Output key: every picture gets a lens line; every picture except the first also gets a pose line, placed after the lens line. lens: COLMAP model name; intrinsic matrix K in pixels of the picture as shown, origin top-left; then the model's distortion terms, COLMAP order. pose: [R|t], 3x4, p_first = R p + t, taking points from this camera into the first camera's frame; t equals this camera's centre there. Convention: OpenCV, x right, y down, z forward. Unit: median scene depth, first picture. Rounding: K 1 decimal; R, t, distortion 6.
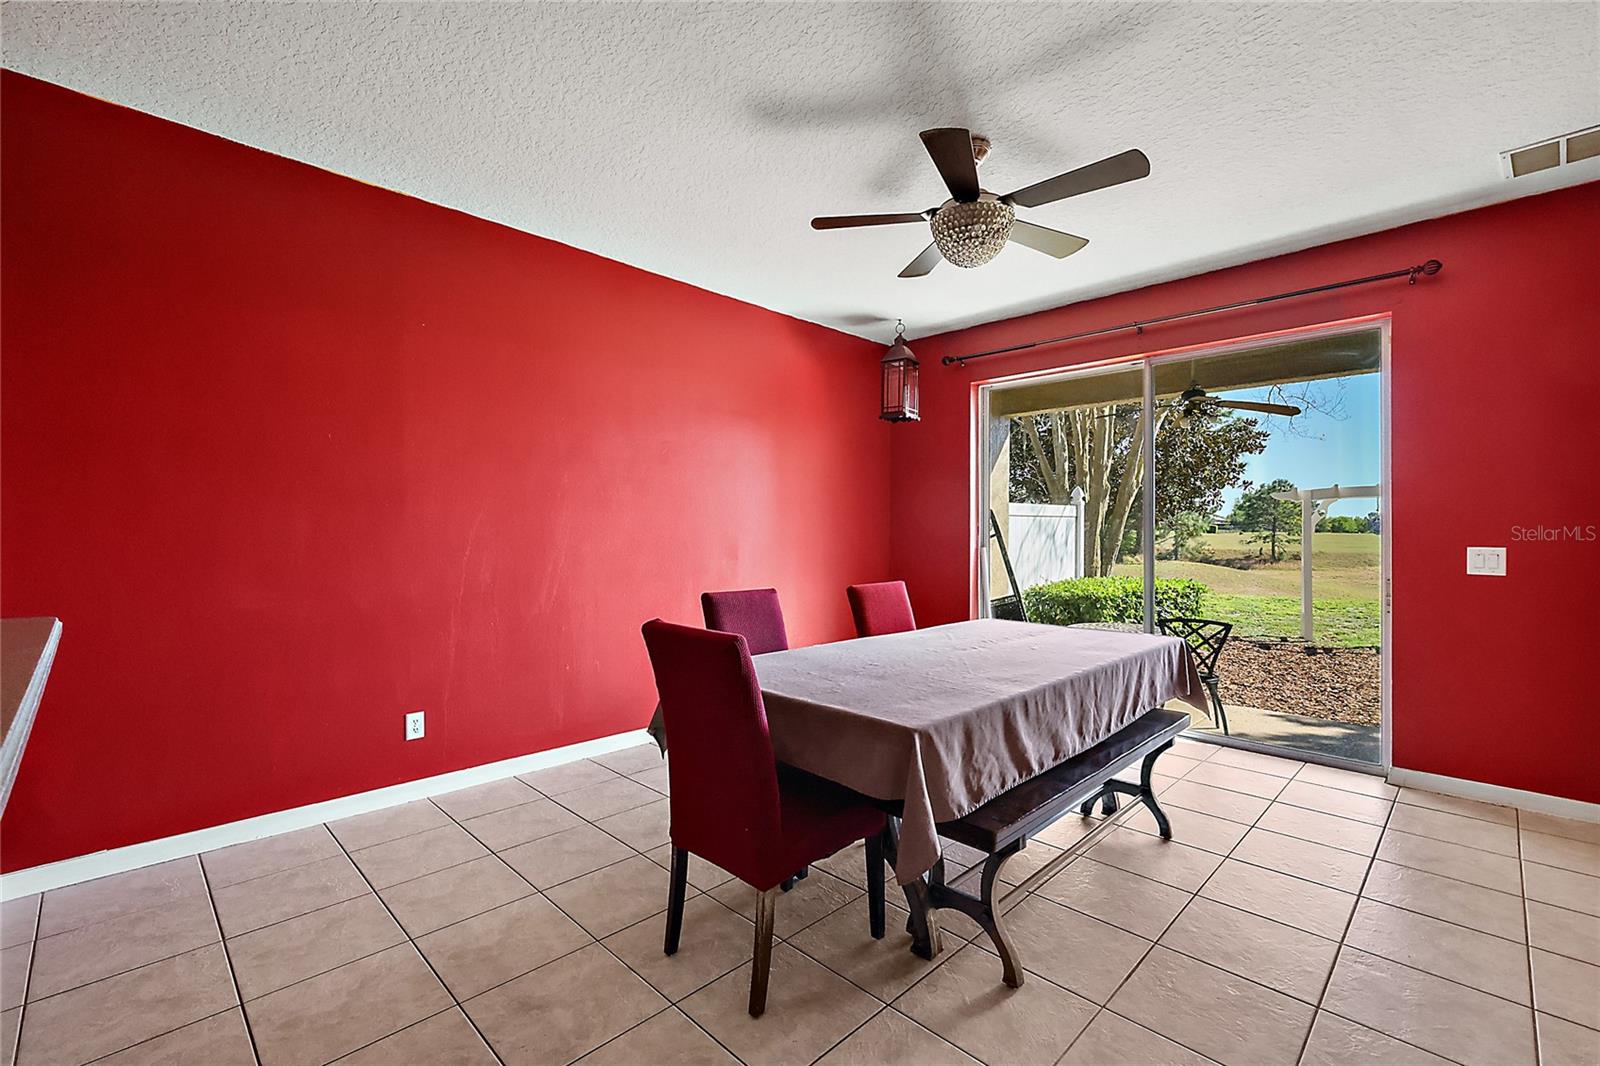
lens RADIAL K [[693.9, 0, 807.7], [0, 693.9, 525.8], [0, 0, 1]] dist [-0.000122, -0.000893]
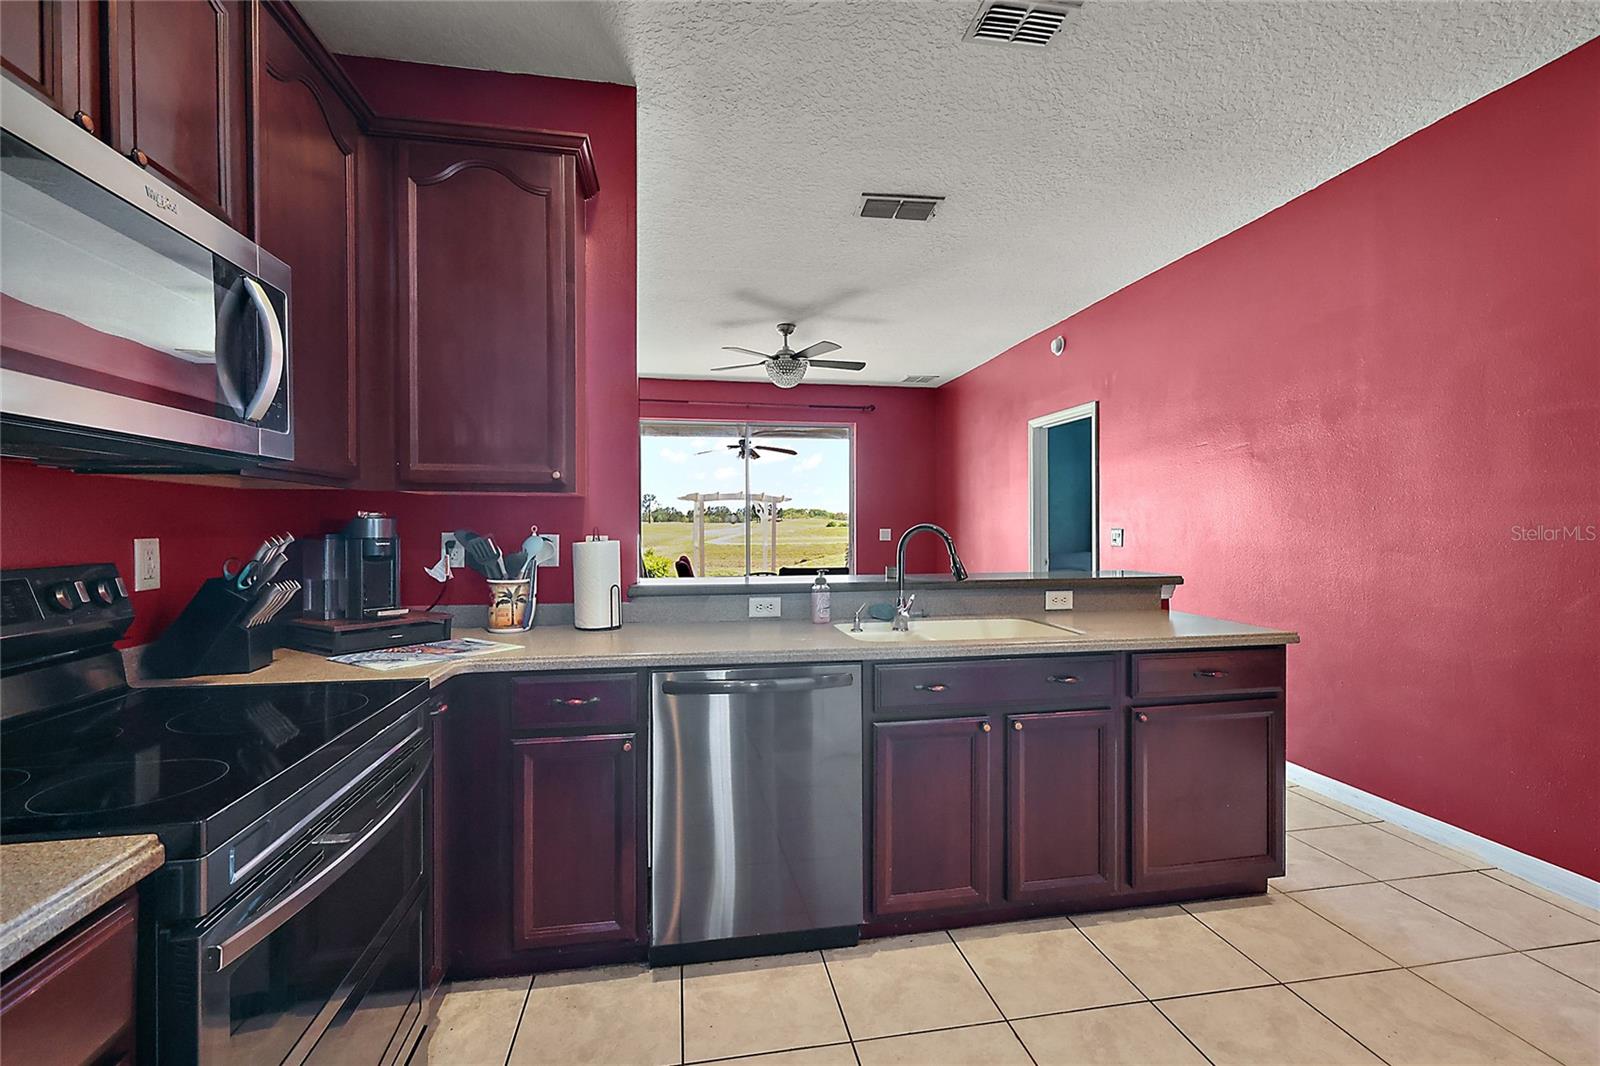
lens RADIAL K [[693.9, 0, 796.4], [0, 693.9, 524.6], [0, 0, 1]] dist [-0.000122, -0.000893]
pose [[0.575799, -0.005891, 0.817570, -0.183627], [-0.004409, 0.999937, 0.010311, -0.001122], [-0.817579, -0.009542, 0.575737, -0.020224]]
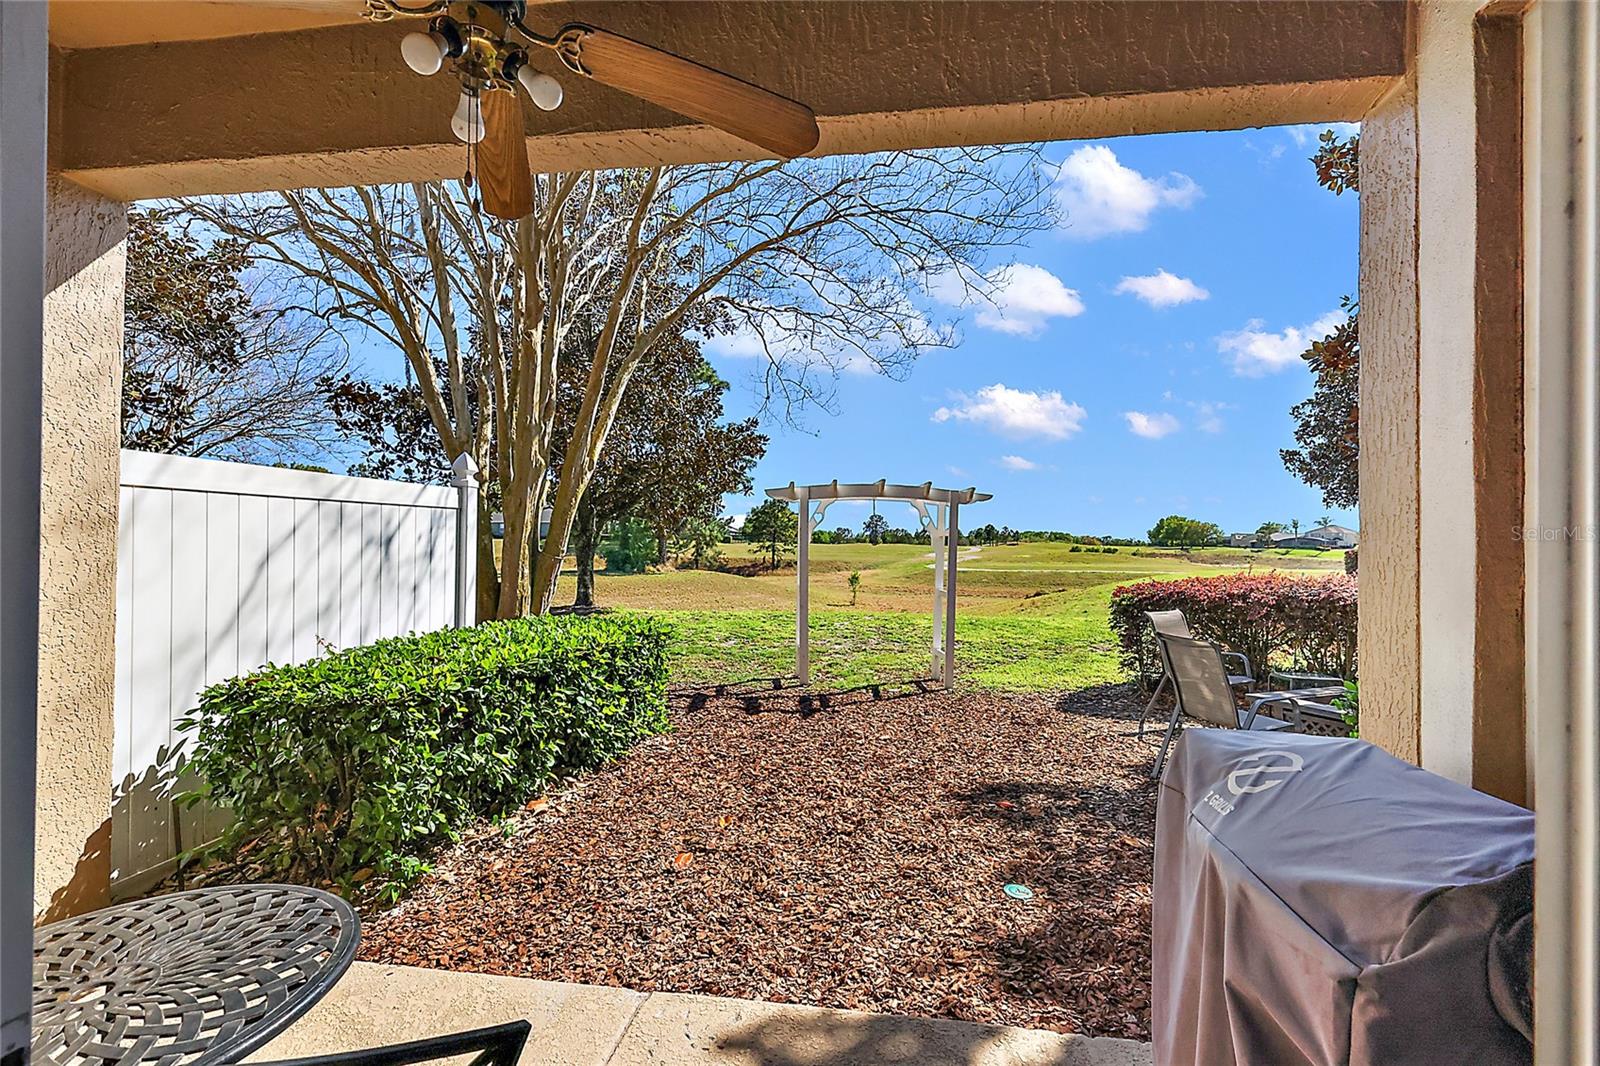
lens RADIAL K [[693.9, 0, 808.8], [0, 693.9, 536.6], [0, 0, 1]] dist [-0.000122, -0.000893]
pose [[0.801406, 0.013117, 0.597977, 0.122275], [-0.014654, 0.999890, -0.002295, 0.002884], [-0.597942, -0.006923, 0.801510, 0.175559]]
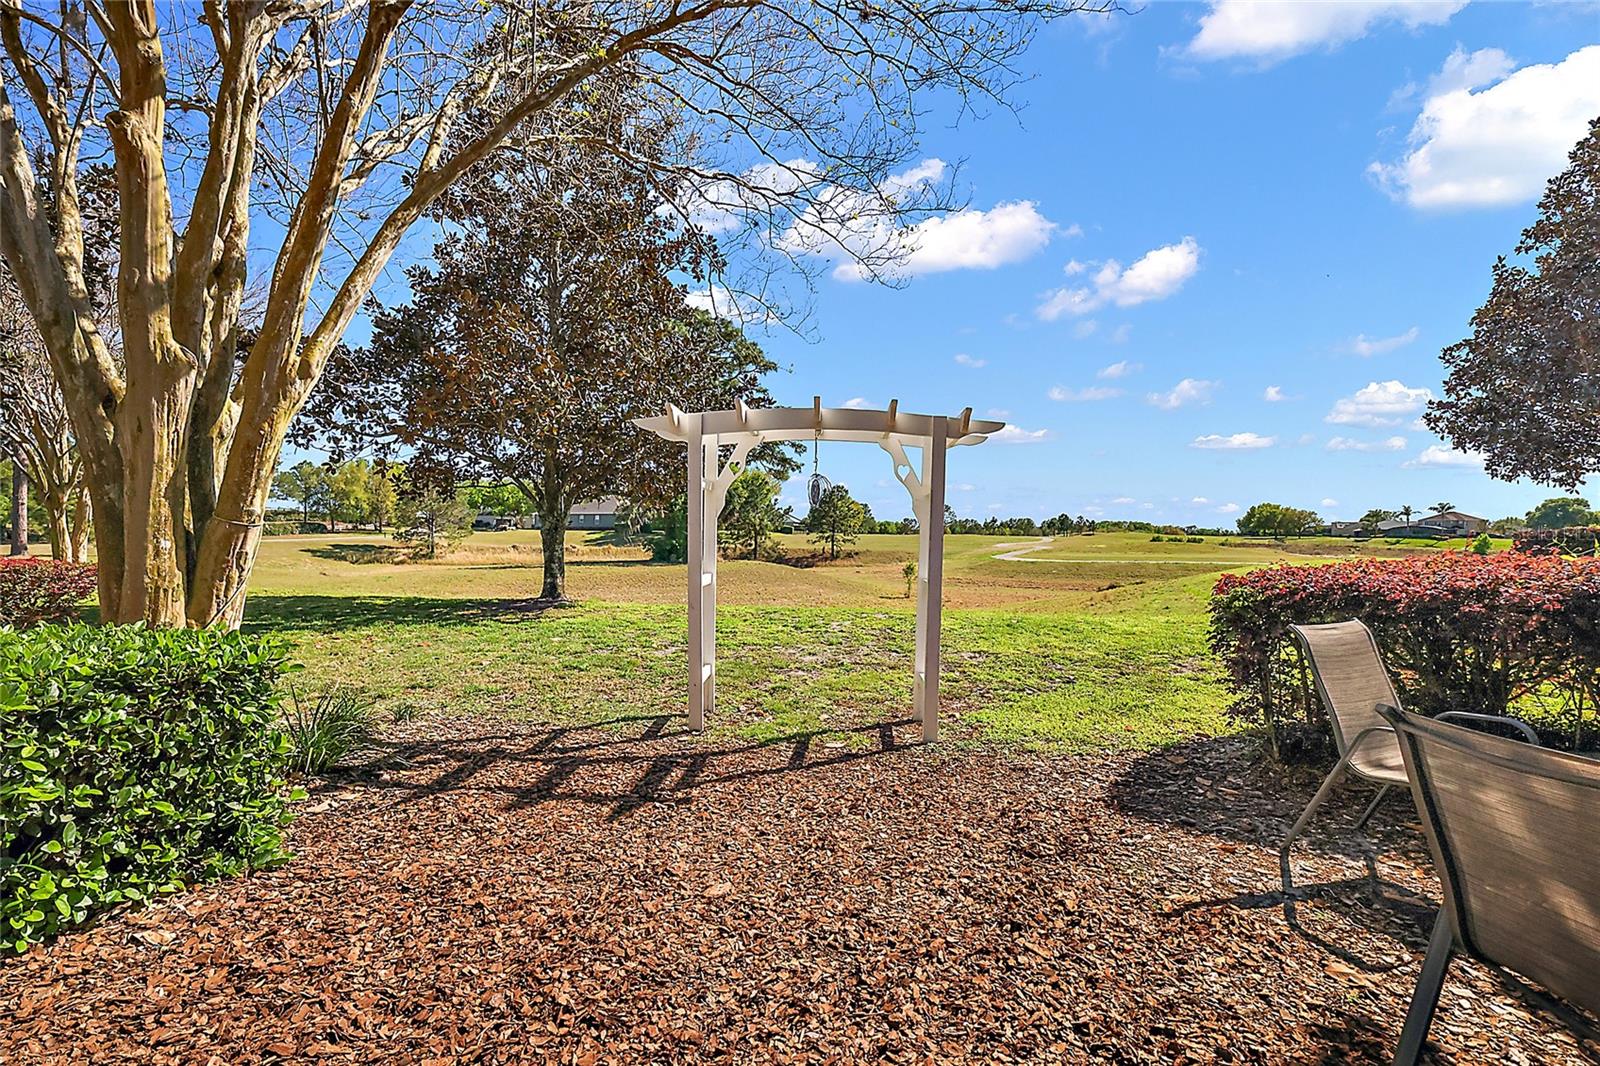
lens RADIAL K [[693.9, 0, 812.7], [0, 693.9, 535.4], [0, 0, 1]] dist [-0.000122, -0.000893]
pose [[0.853888, 0.004071, 0.520441, 0.245764], [-0.010379, 0.999904, 0.009208, 0.012637], [-0.520354, -0.013265, 0.853848, 0.250224]]
